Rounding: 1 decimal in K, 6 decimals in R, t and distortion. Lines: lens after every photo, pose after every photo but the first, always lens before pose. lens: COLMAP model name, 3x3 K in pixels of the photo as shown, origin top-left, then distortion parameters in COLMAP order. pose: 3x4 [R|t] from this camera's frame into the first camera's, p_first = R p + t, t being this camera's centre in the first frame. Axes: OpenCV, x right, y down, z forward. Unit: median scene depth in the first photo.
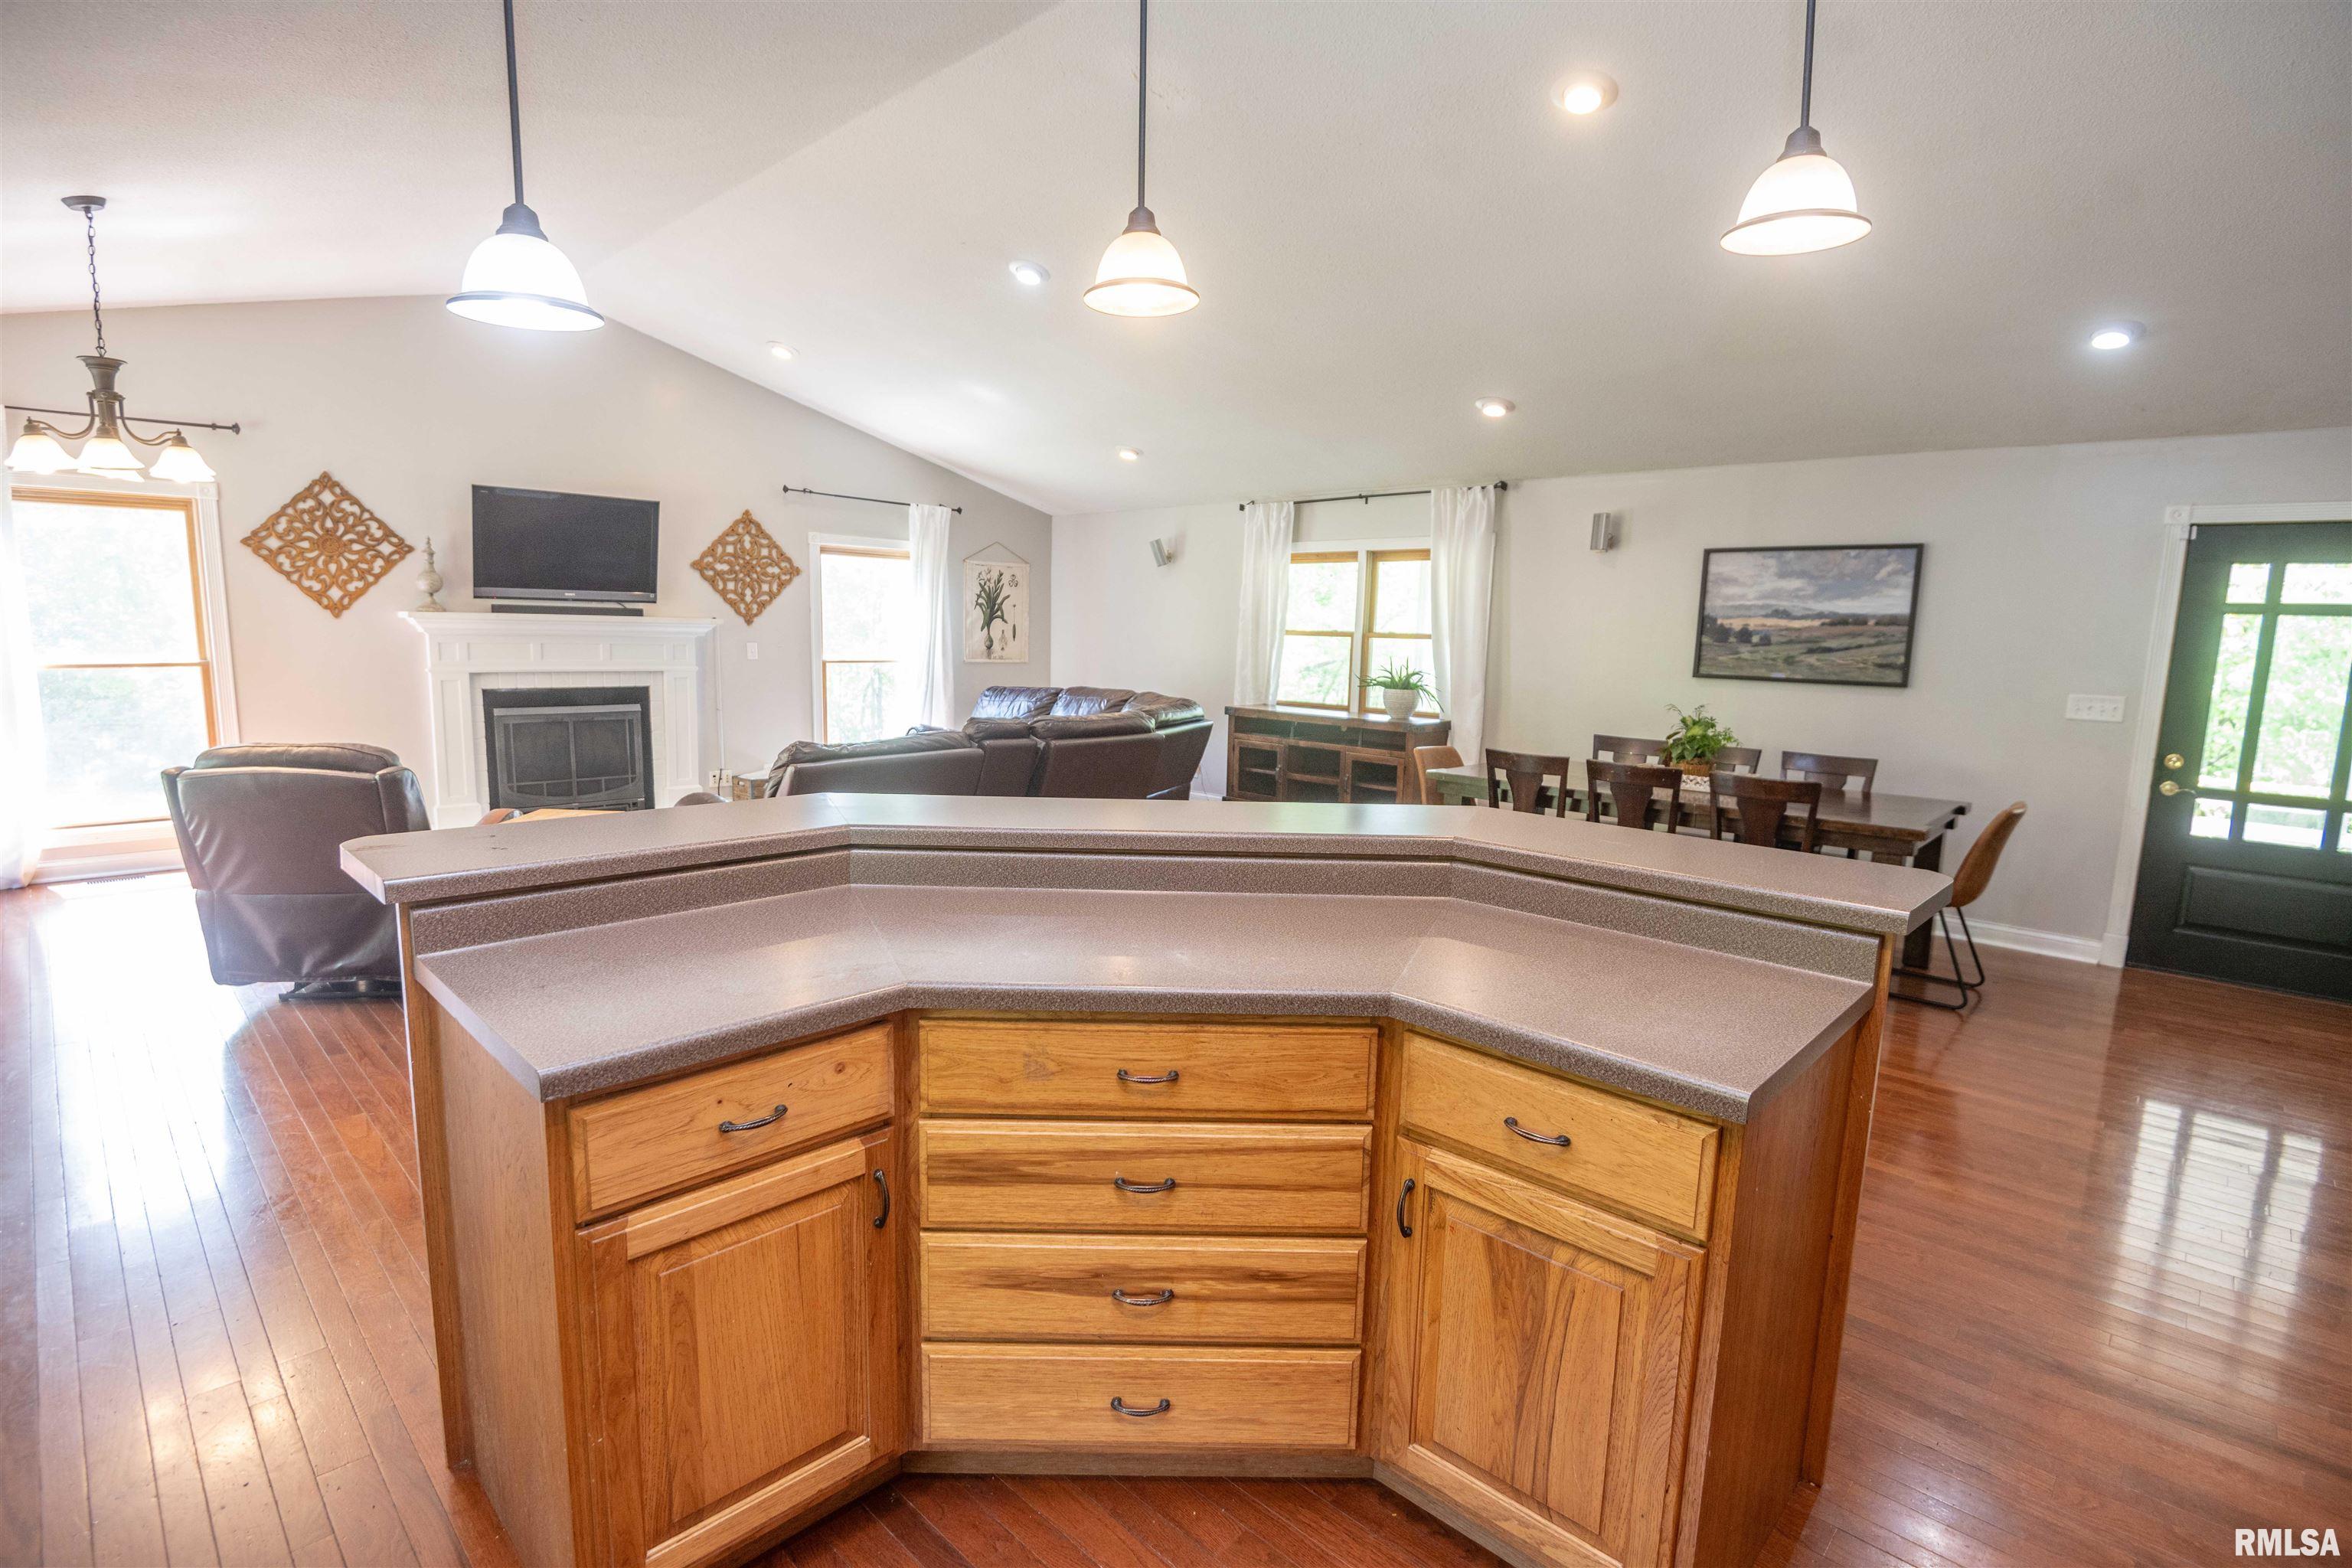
lens RADIAL K [[1109.9, 0, 1177.4], [0, 1109.9, 790.2], [0, 0, 1]] dist [-0.005079, -0.012685]
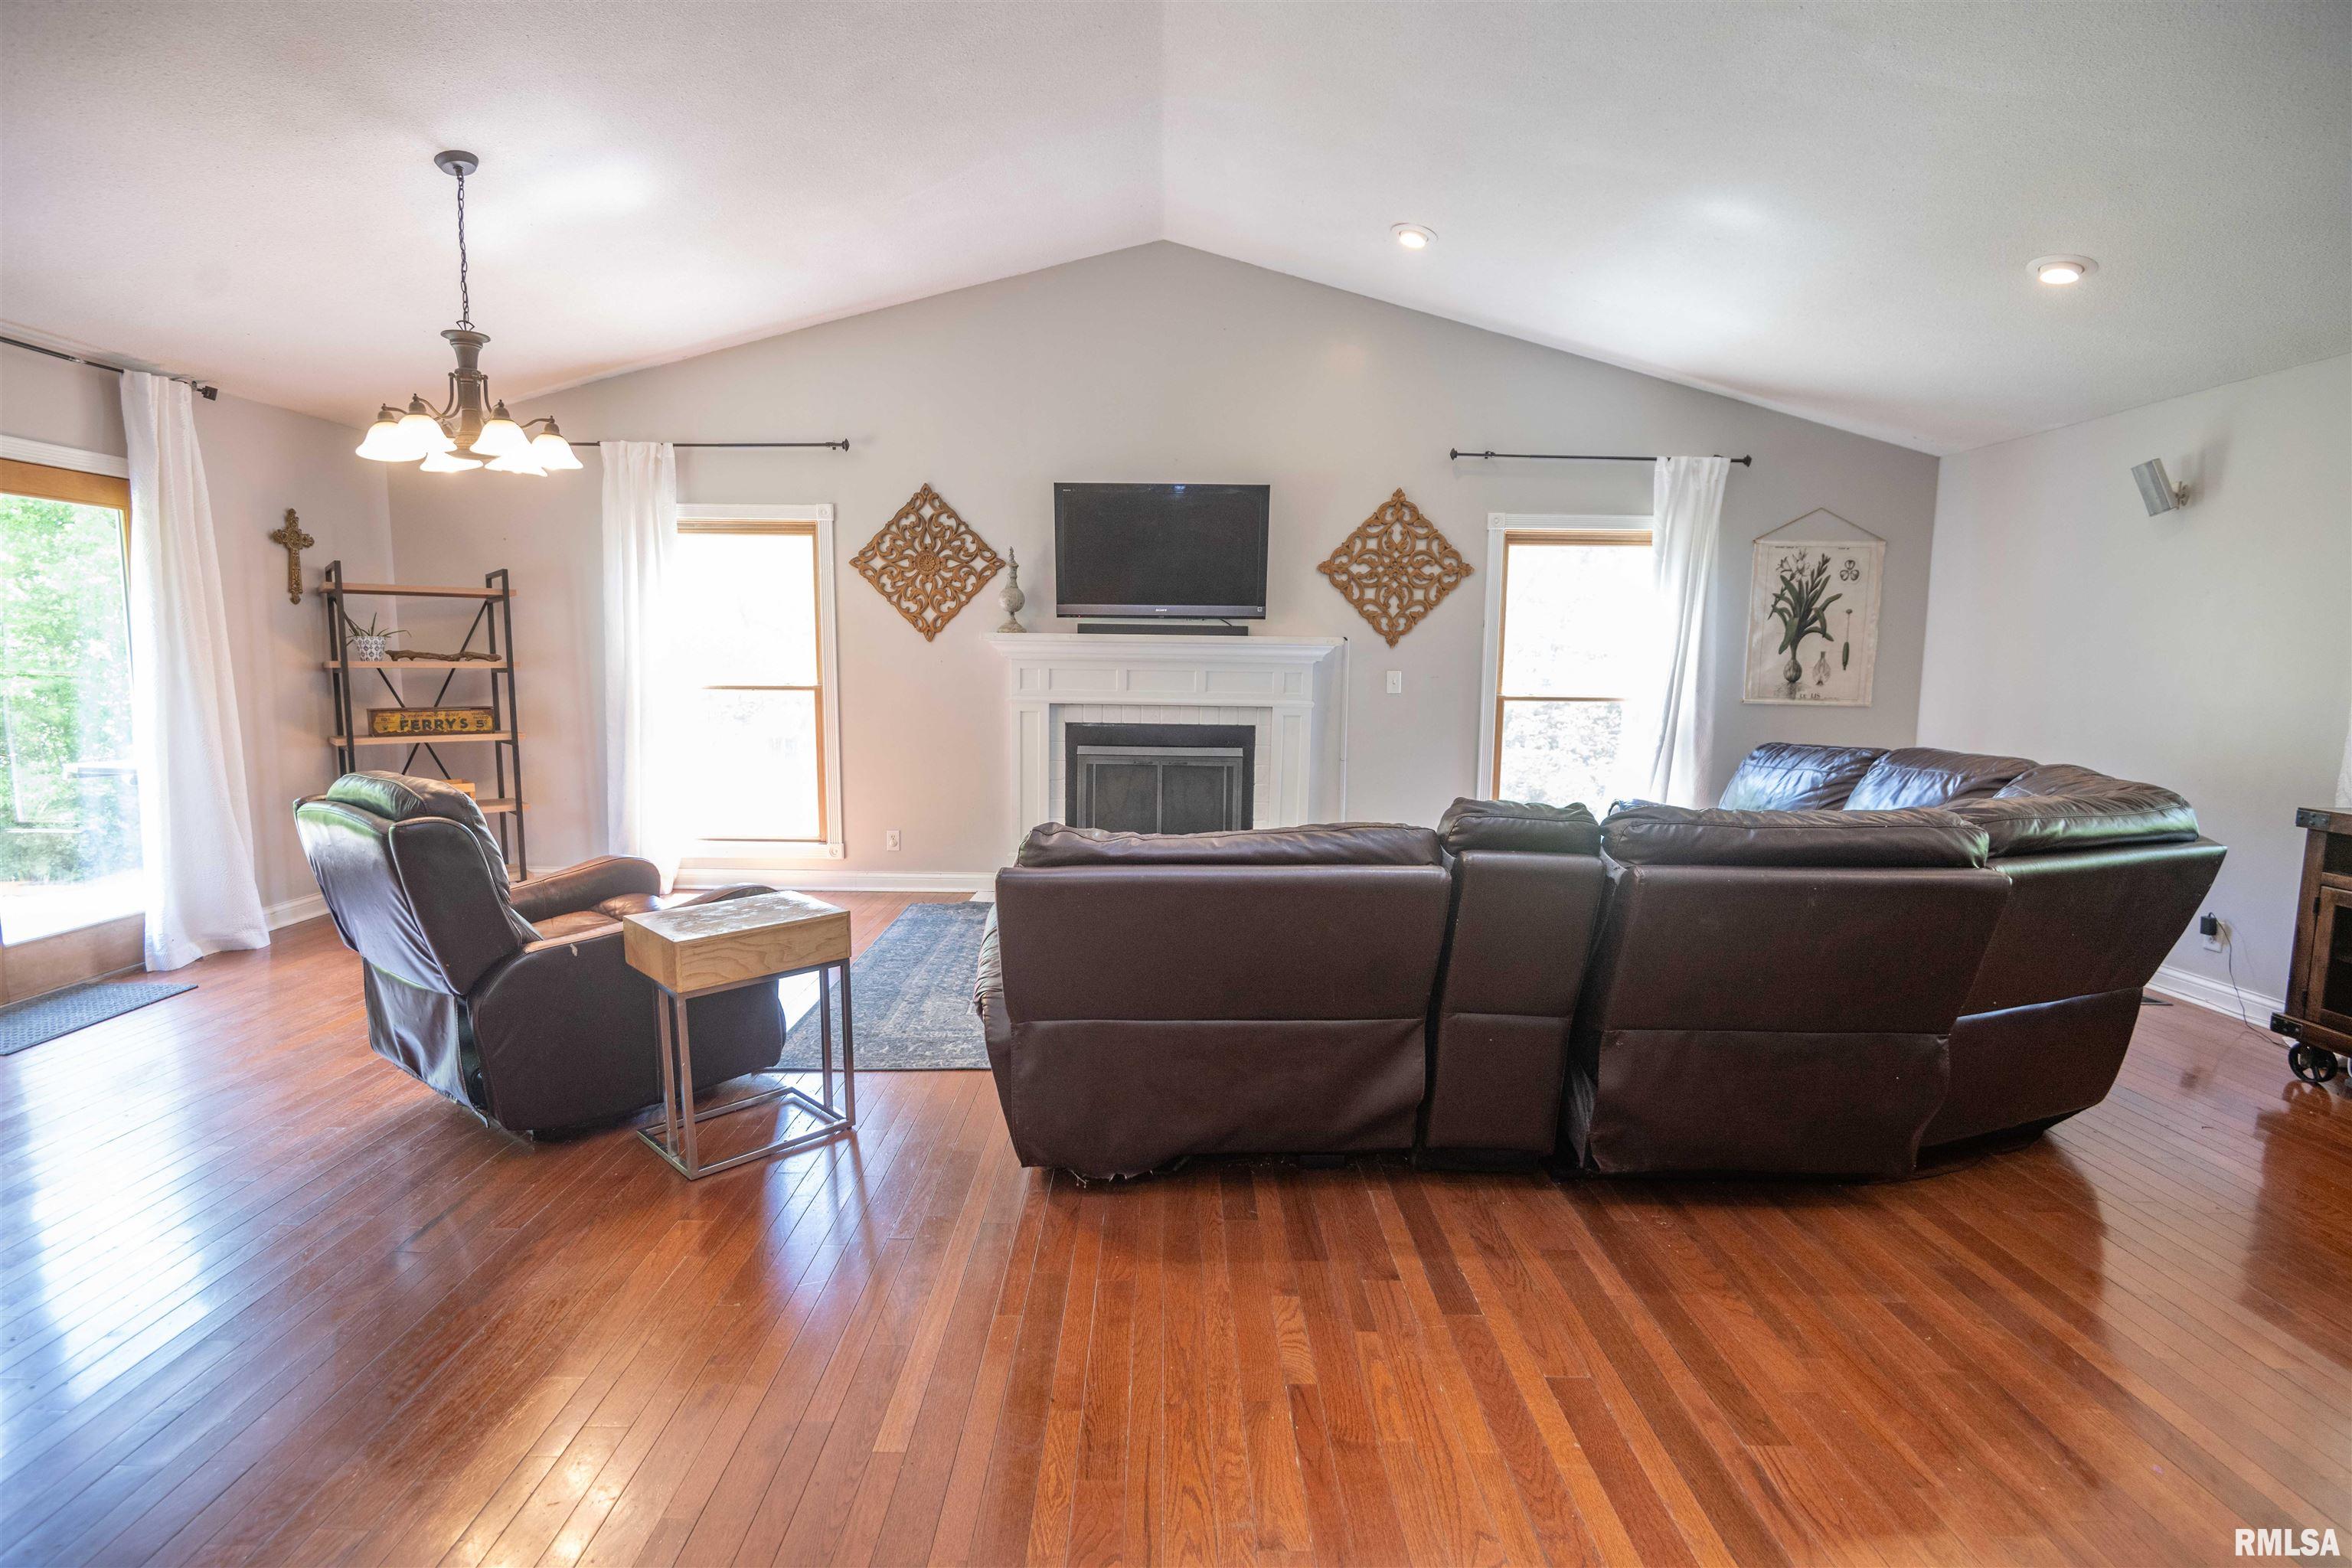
lens RADIAL K [[1109.9, 0, 1168.3], [0, 1109.9, 787.5], [0, 0, 1]] dist [-0.005079, -0.012685]
pose [[0.688134, 0.063756, -0.722777, 0.053092], [-0.100046, 0.994955, -0.007486, -0.042597], [0.718653, 0.077462, 0.691041, 0.461971]]
